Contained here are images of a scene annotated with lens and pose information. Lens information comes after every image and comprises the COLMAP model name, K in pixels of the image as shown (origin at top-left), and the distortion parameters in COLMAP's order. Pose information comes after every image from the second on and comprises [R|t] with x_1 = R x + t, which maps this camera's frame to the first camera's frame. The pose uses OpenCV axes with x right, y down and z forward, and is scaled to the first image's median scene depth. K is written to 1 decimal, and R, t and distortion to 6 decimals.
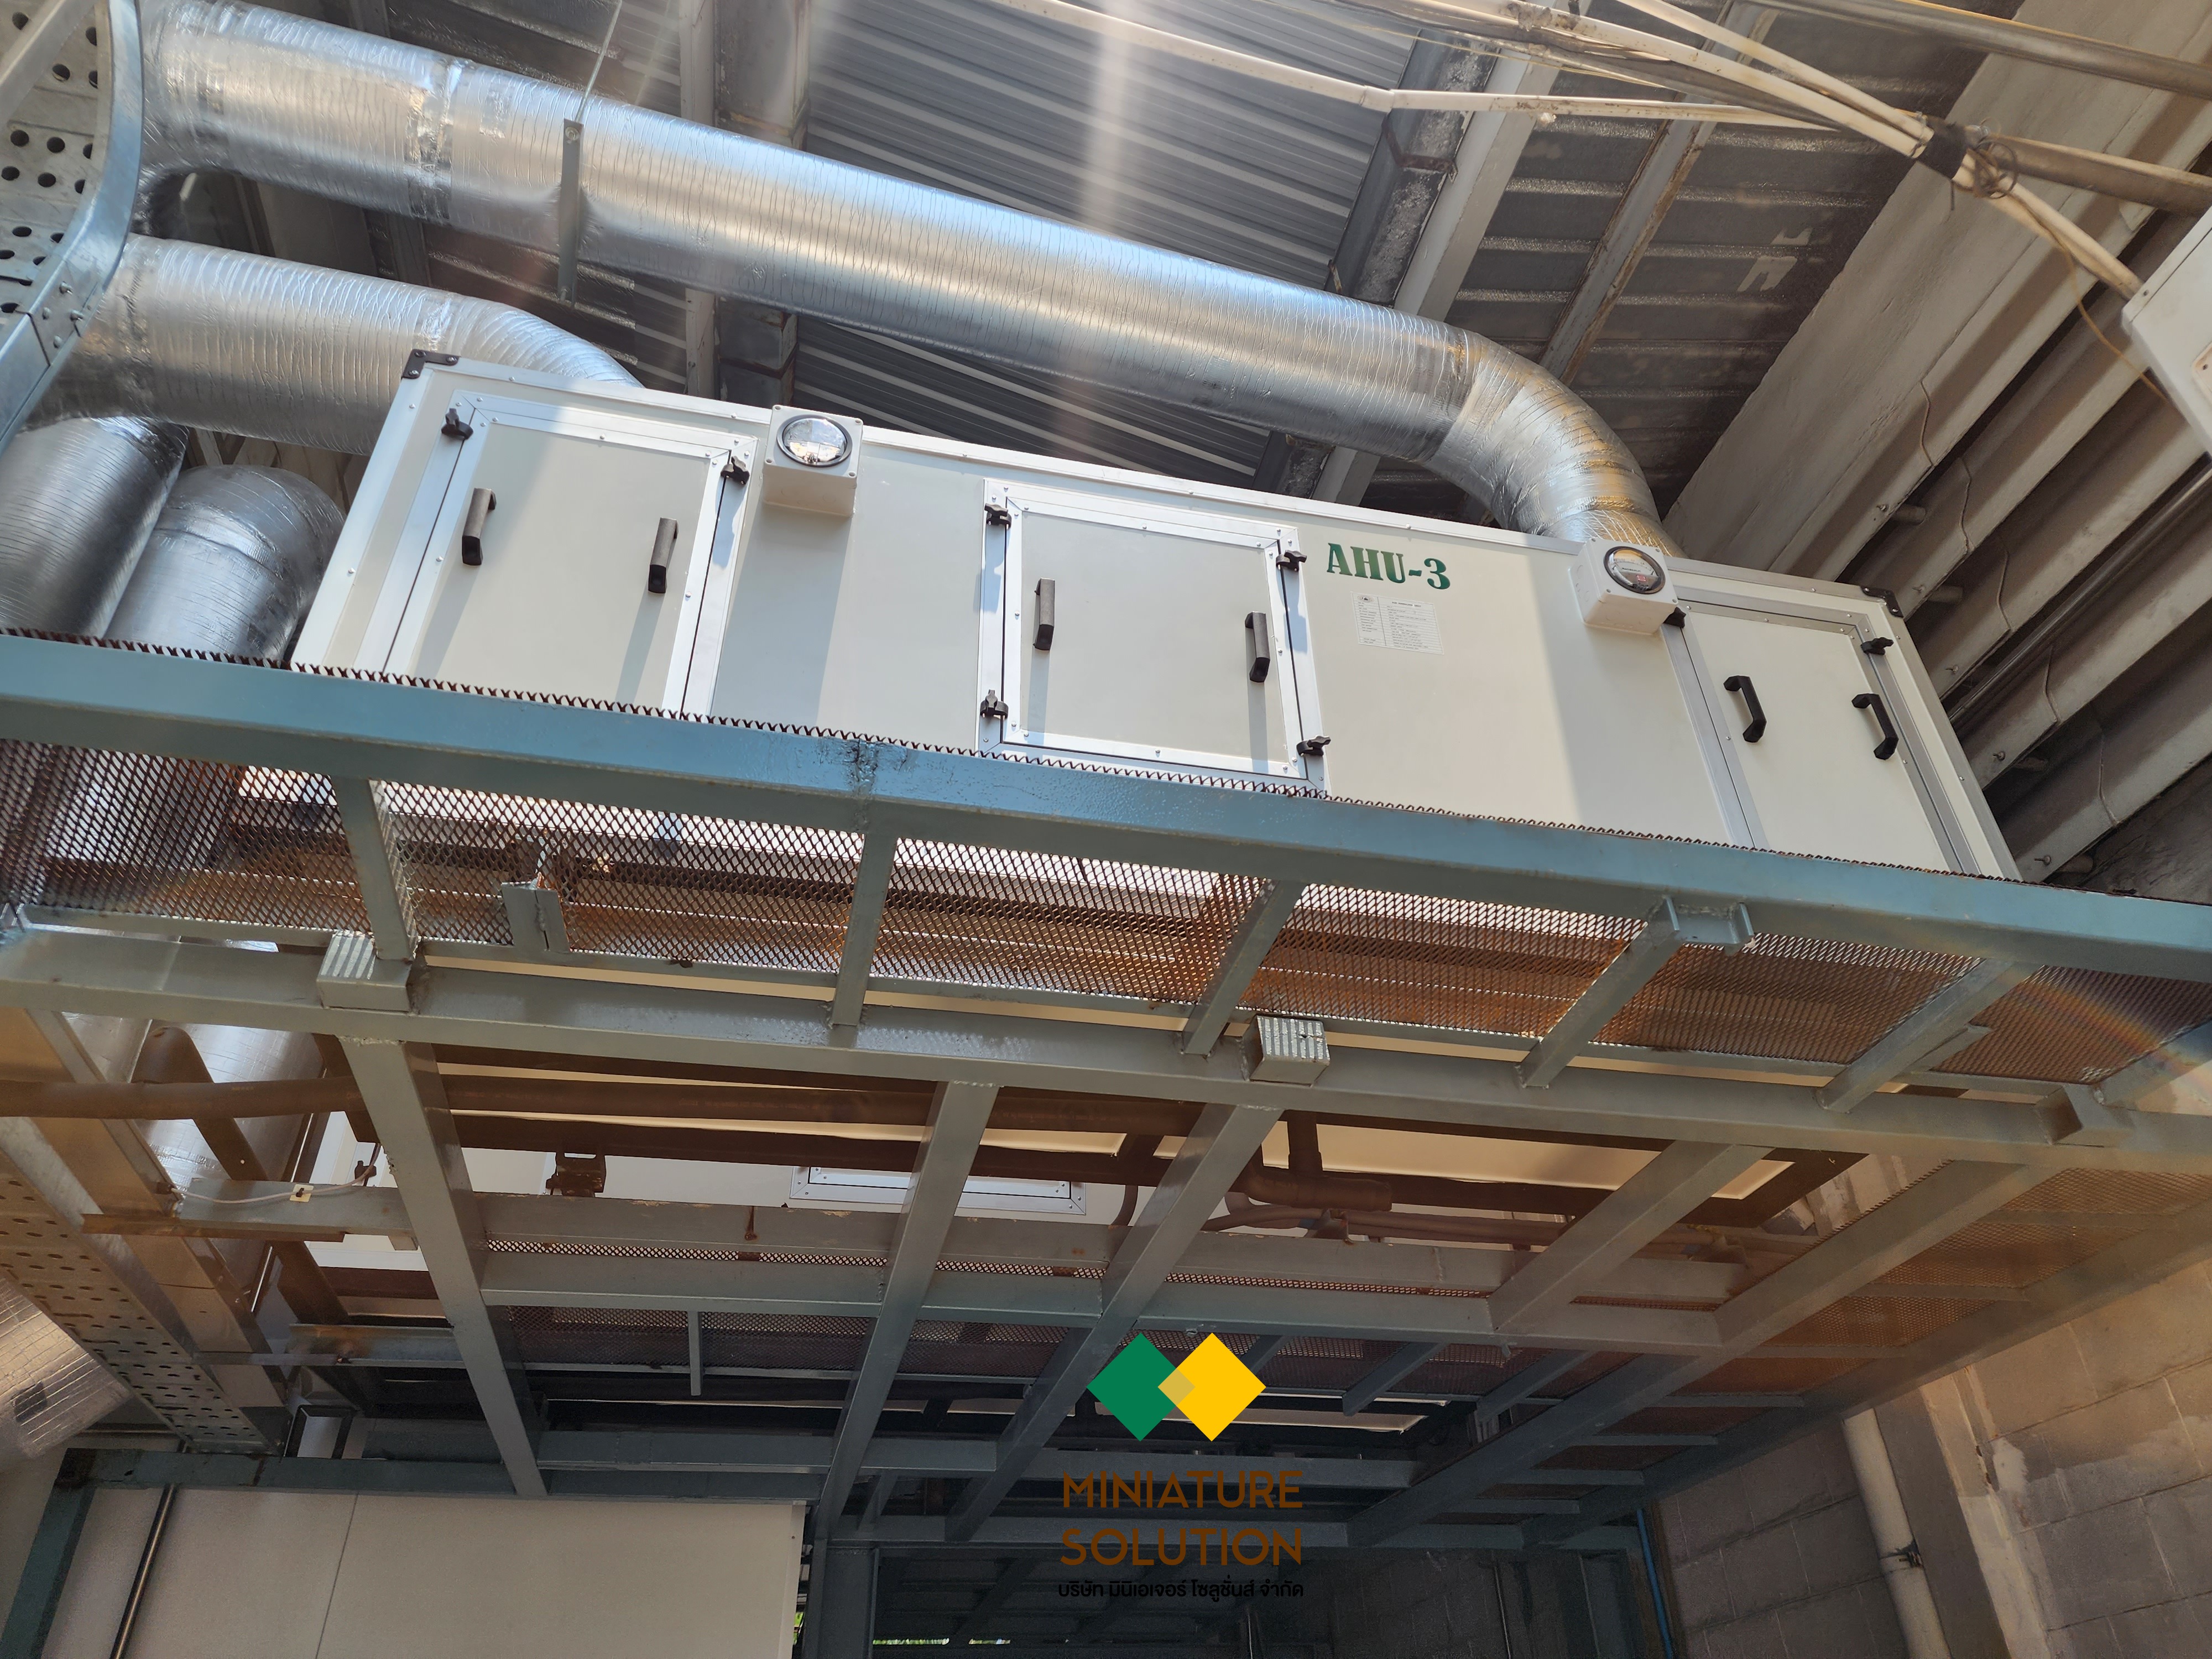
lens RADIAL K [[1441.6, 0, 1114.4], [0, 1441.6, 874.7], [0, 0, 1]] dist [0.082693, -0.090576]
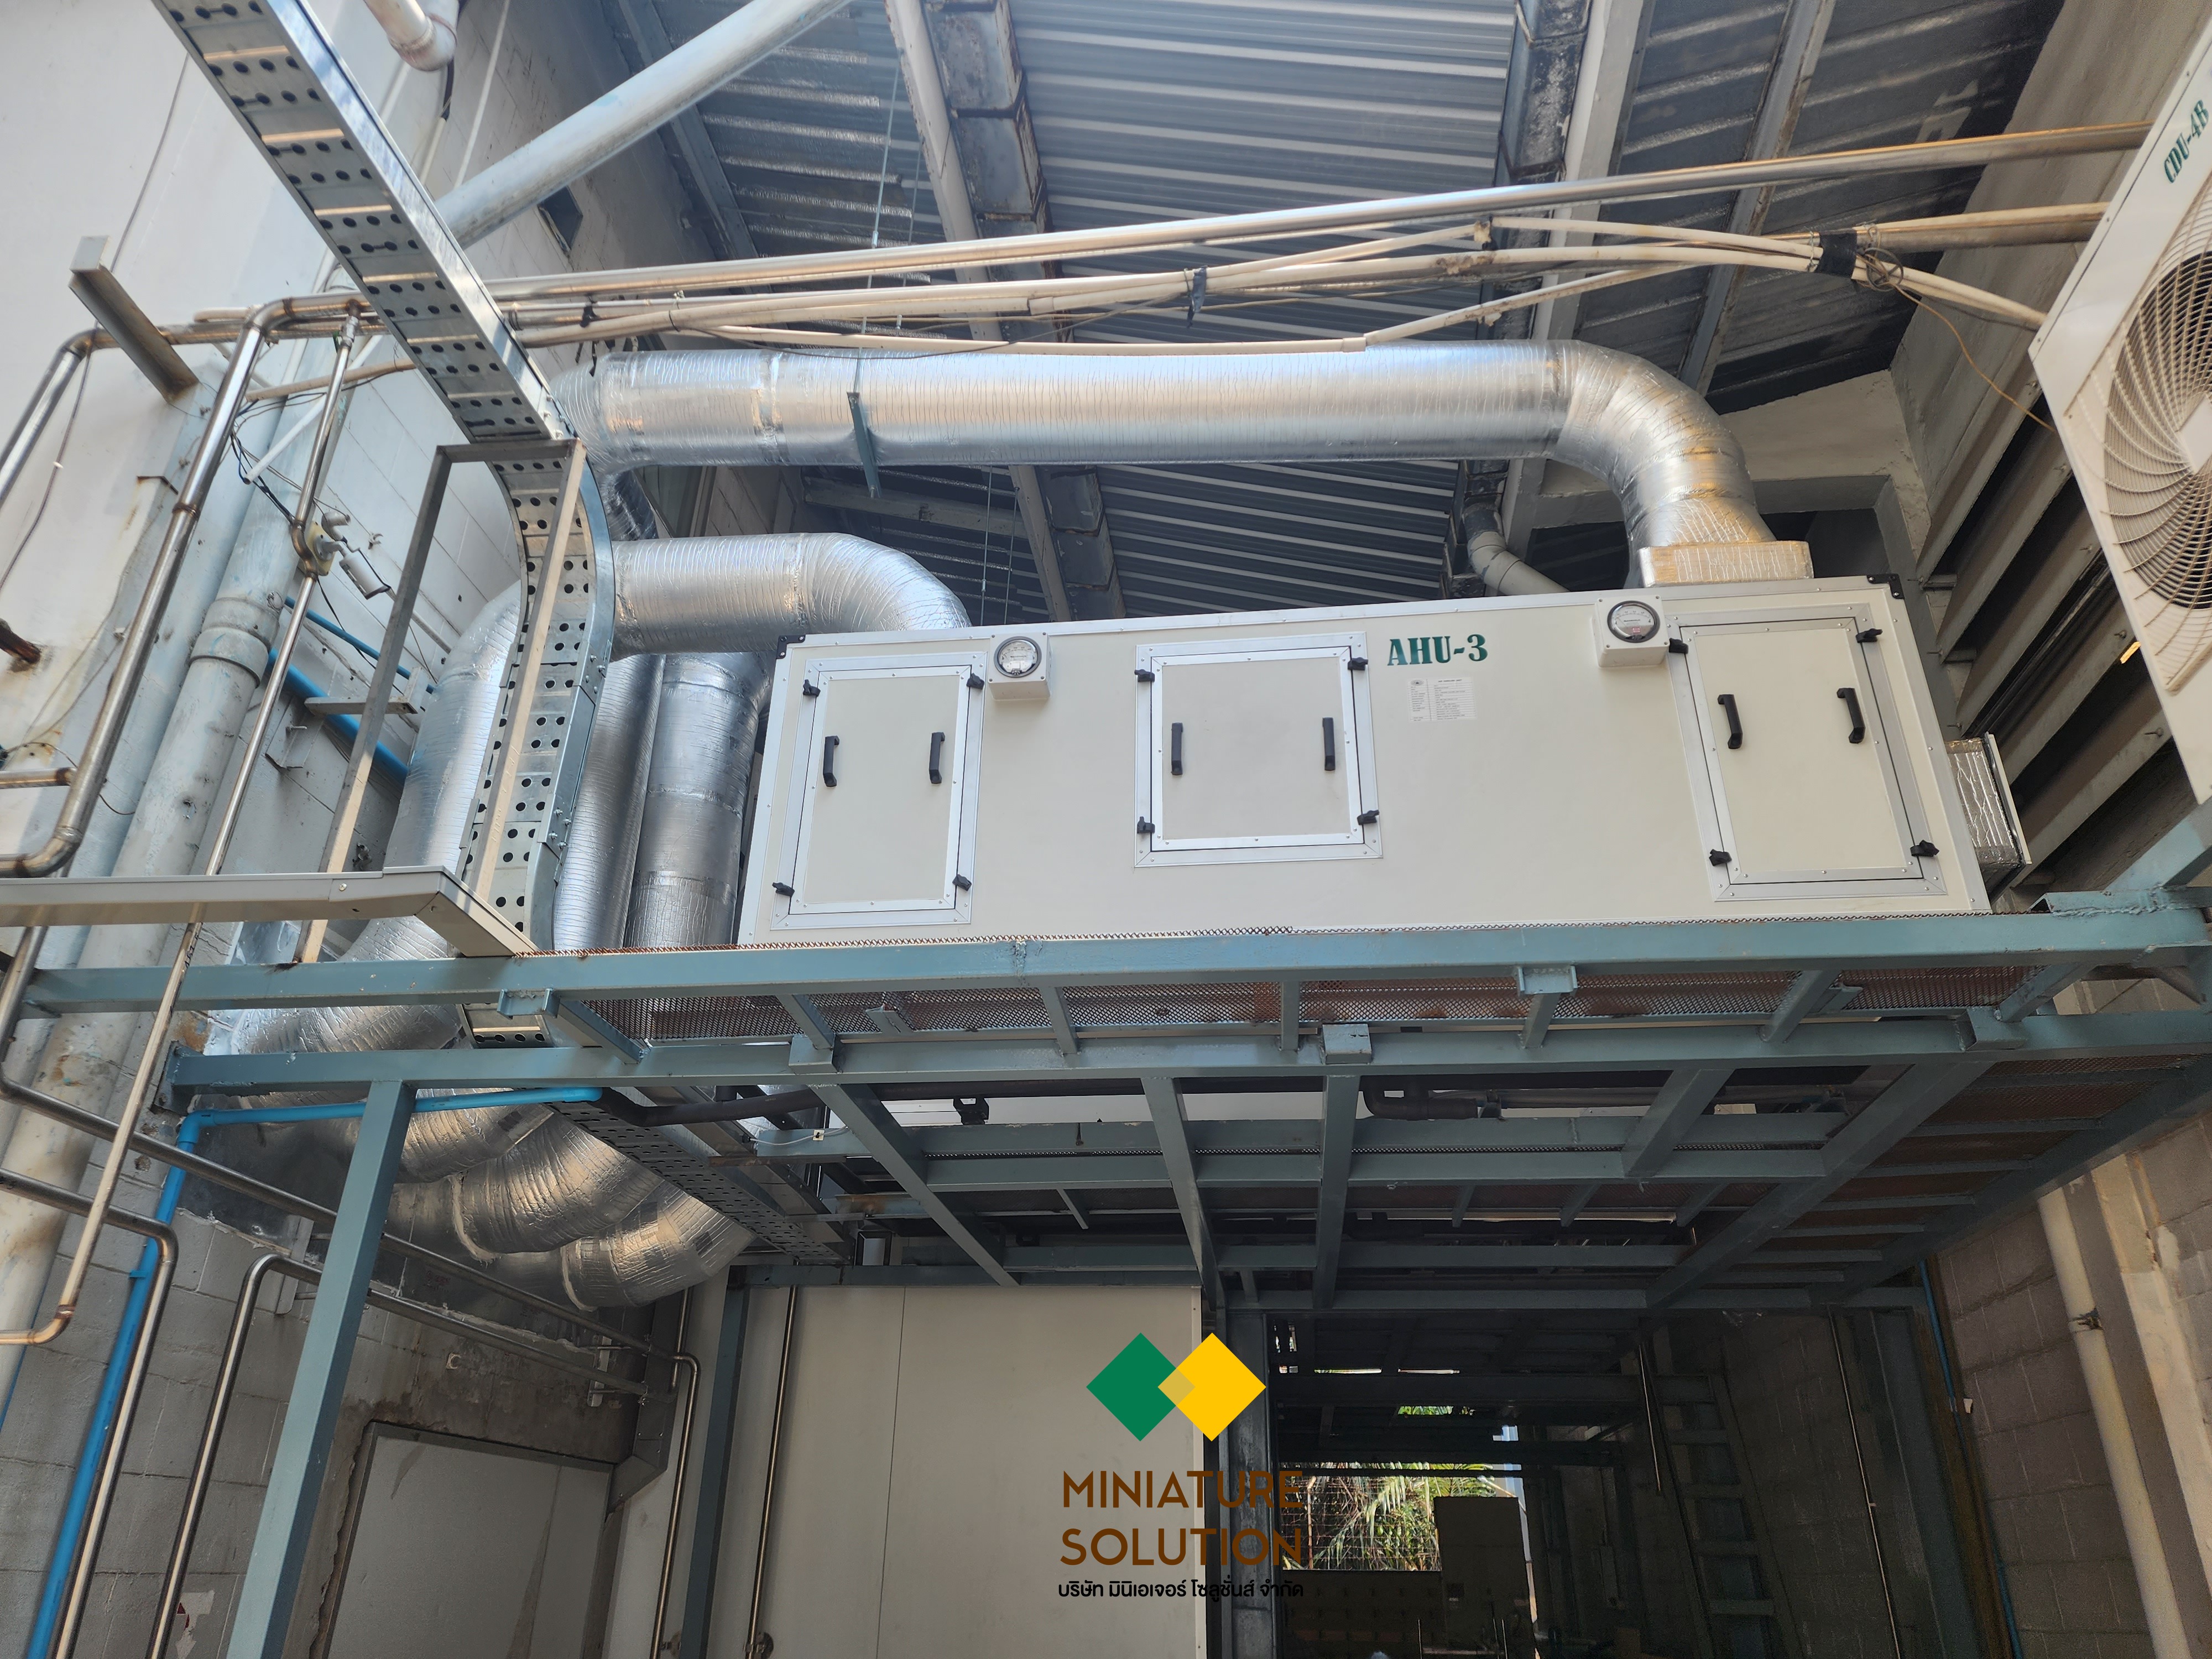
lens RADIAL K [[1441.6, 0, 1114.4], [0, 1441.6, 874.7], [0, 0, 1]] dist [0.082693, -0.090576]
pose [[0.941248, -0.107642, -0.320102, 0.270920], [0.158254, 0.977919, 0.136490, -0.206051], [0.298342, -0.179128, 0.937500, -0.330844]]
